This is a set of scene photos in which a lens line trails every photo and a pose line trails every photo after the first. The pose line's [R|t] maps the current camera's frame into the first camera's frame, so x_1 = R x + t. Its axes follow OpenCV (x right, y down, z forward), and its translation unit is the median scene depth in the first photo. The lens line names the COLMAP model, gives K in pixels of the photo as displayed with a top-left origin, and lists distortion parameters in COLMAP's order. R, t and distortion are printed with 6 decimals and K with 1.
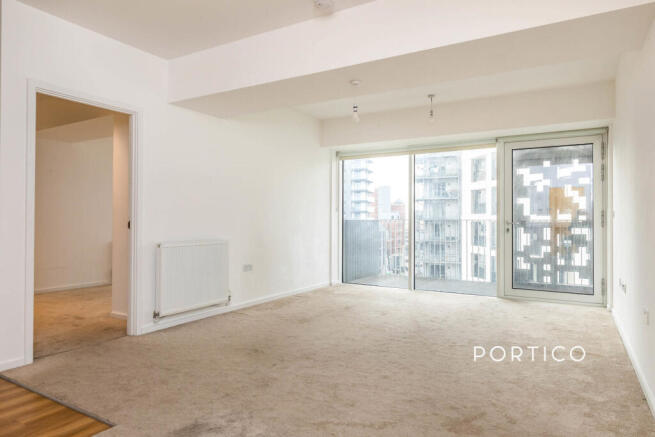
lens RADIAL K [[416.3, 0, 325.2], [0, 416.3, 217.1], [0, 0, 1]] dist [-0.000337, -0.001742]
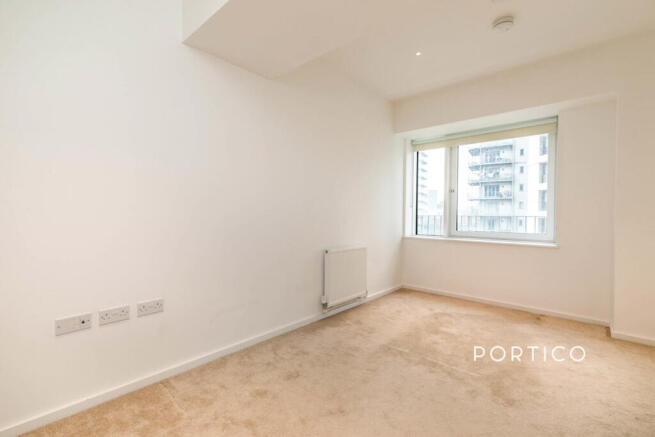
lens RADIAL K [[277.2, 0, 329.2], [0, 277.2, 216.1], [0, 0, 1]] dist [-0.001812, -0.000099]
pose [[0.971160, 0.009011, -0.238258, 0.000040], [-0.005837, 0.999885, 0.014022, -0.001456], [0.238357, -0.012227, 0.971101, 0.100164]]
